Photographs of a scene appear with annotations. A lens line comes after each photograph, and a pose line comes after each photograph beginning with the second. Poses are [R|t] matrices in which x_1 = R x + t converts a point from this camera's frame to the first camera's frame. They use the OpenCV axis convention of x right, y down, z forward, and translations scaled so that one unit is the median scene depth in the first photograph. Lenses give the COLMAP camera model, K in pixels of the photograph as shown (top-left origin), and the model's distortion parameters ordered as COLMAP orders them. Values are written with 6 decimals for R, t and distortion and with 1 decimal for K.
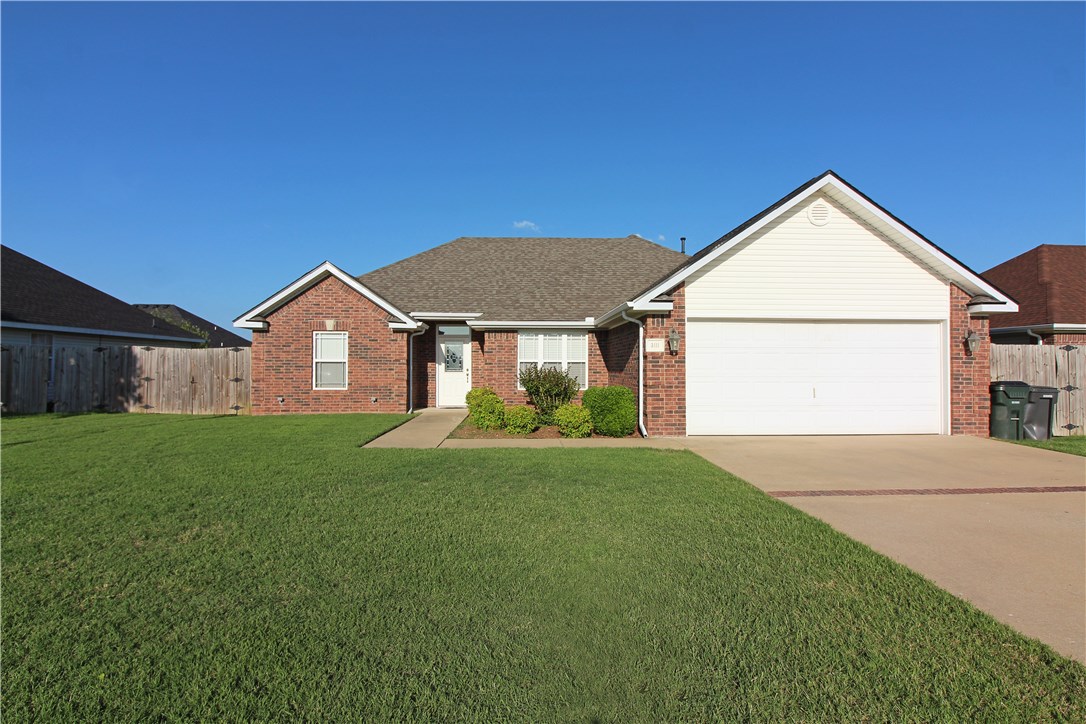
lens RADIAL K [[564.7, 0, 540.6], [0, 564.7, 362.6], [0, 0, 1]] dist [-0.000416, 0.000052]
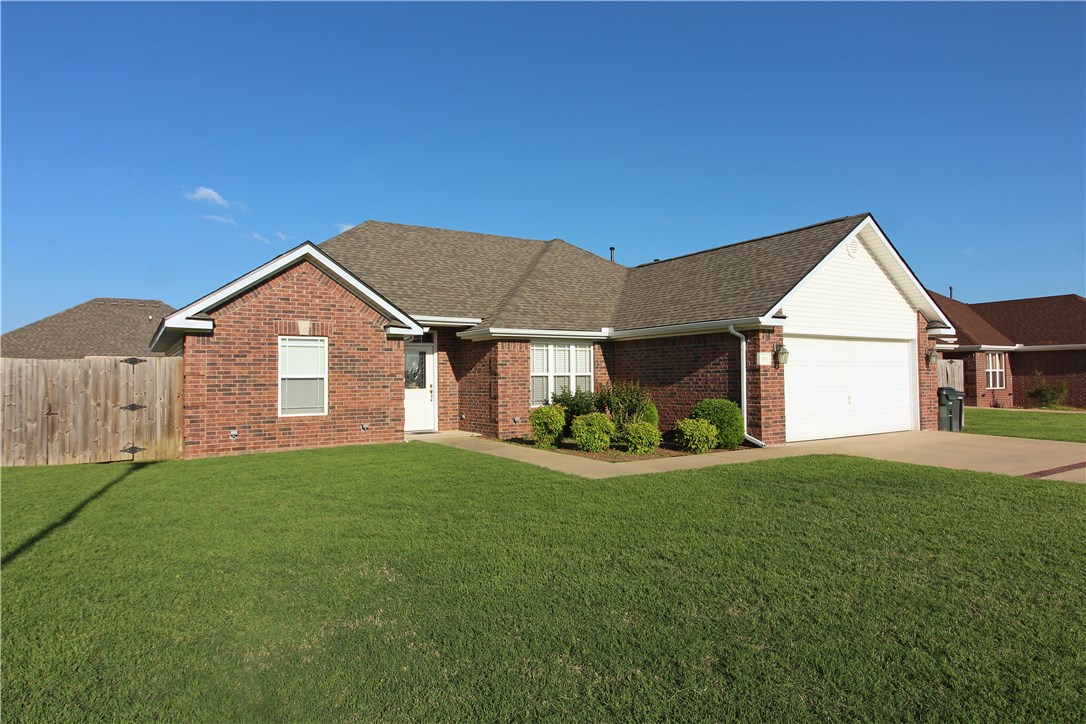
lens RADIAL K [[645.2, 0, 543.0], [0, 645.2, 362.0], [0, 0, 1]] dist [0.001437, -0.000441]
pose [[0.864845, 0.001570, 0.502036, -0.526585], [0.007826, 0.999831, -0.016610, -0.005652], [-0.501977, 0.018294, 0.864687, 0.118987]]
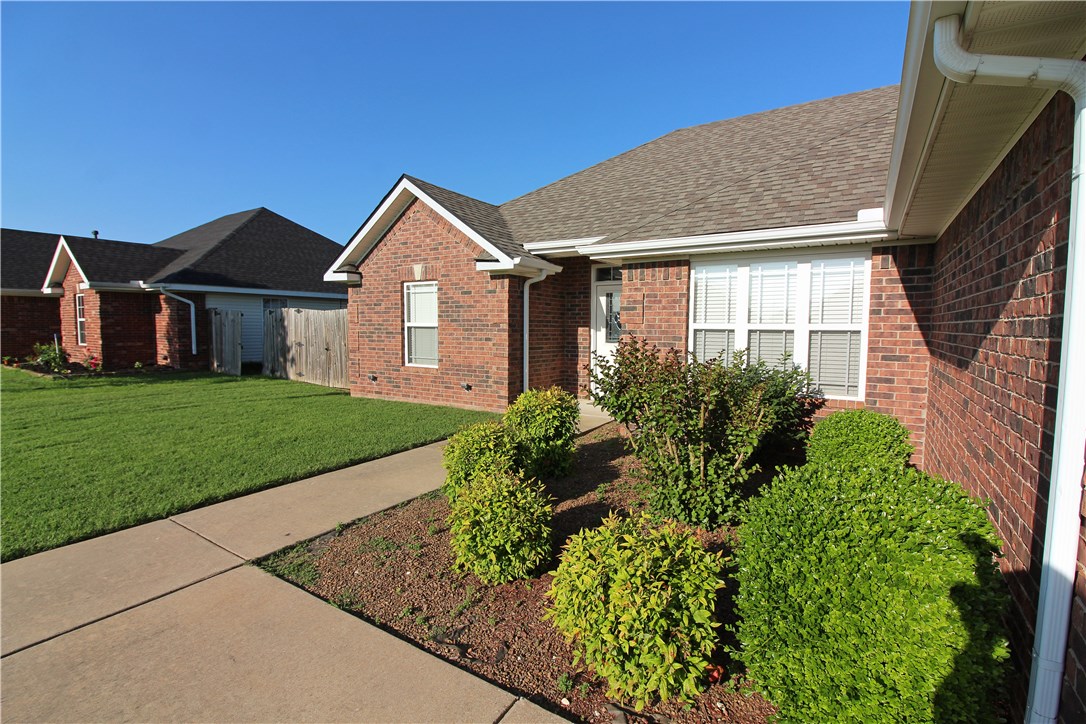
lens RADIAL K [[504.2, 0, 543.0], [0, 504.2, 362.0], [0, 0, 1]] dist [-0.001215, -0.000406]
pose [[0.816113, 0.045024, -0.576135, 0.102405], [-0.000634, 0.997030, 0.077018, -0.005734], [0.577892, -0.062490, 0.813718, 0.588532]]
